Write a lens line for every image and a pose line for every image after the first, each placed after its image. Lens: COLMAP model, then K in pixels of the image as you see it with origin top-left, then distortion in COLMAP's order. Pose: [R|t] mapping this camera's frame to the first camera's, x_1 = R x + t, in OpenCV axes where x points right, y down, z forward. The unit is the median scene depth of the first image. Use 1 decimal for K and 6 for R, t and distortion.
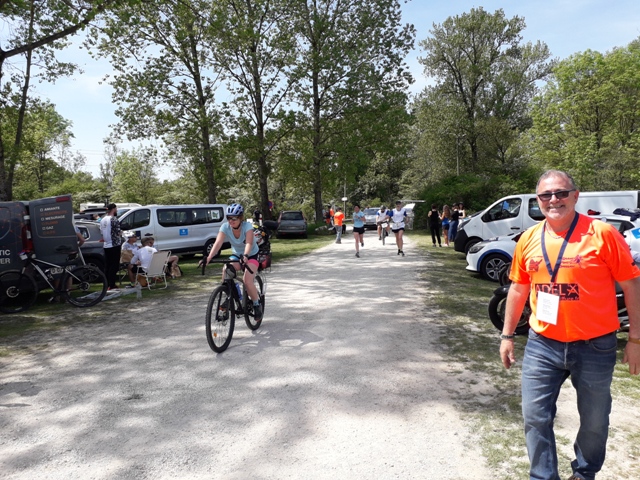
lens RADIAL K [[507.5, 0, 335.6], [0, 507.5, 239.4], [0, 0, 1]] dist [0.011189, -0.022975]
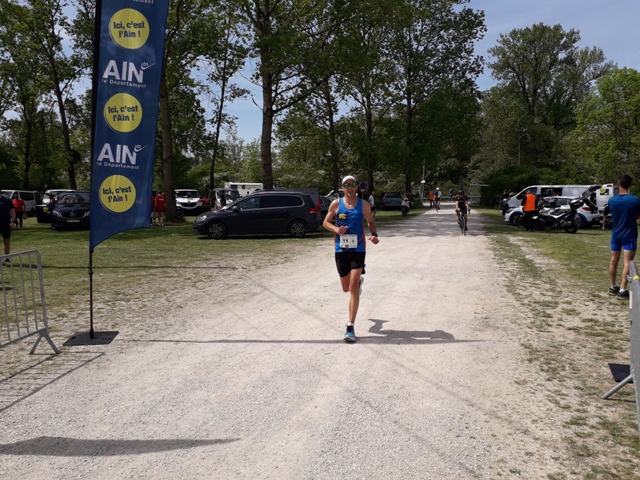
lens RADIAL K [[499.1, 0, 338.9], [0, 499.1, 238.5], [0, 0, 1]] dist [0.001146, -0.016063]
pose [[0.992697, 0.028410, -0.117244, -0.060329], [-0.023705, 0.998864, 0.041335, 0.020574], [0.118285, -0.038253, 0.992243, -0.388513]]
